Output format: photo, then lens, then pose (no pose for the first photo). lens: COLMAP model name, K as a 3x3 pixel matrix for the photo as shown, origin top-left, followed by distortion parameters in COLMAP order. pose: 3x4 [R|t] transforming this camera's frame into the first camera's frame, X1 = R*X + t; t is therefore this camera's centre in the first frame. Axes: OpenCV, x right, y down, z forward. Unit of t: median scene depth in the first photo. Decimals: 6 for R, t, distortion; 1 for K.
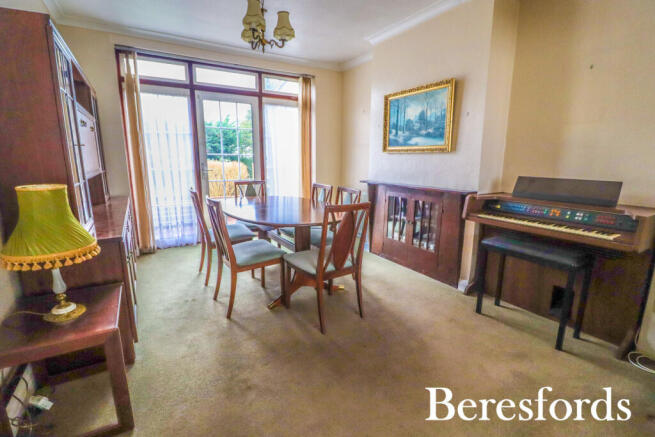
lens RADIAL K [[305.9, 0, 324.9], [0, 305.9, 215.5], [0, 0, 1]] dist [-0.011161, -0.000525]
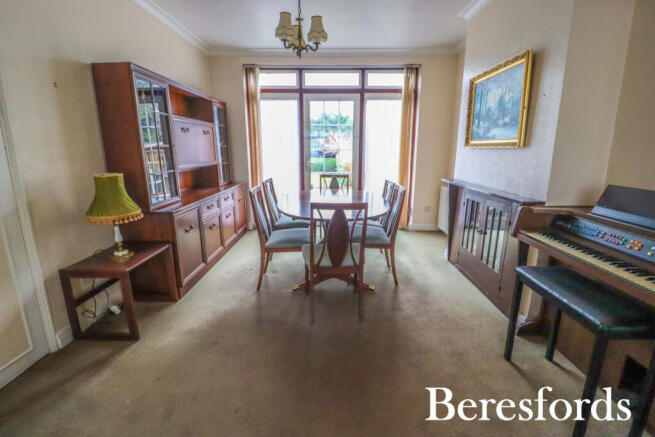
lens RADIAL K [[303.1, 0, 327.6], [0, 303.1, 215.9], [0, 0, 1]] dist [-0.017984, -0.000354]
pose [[0.848221, 0.109691, -0.518160, 0.361364], [-0.093495, 0.993966, 0.057366, -0.031565], [0.521326, -0.000214, 0.853358, 0.092201]]
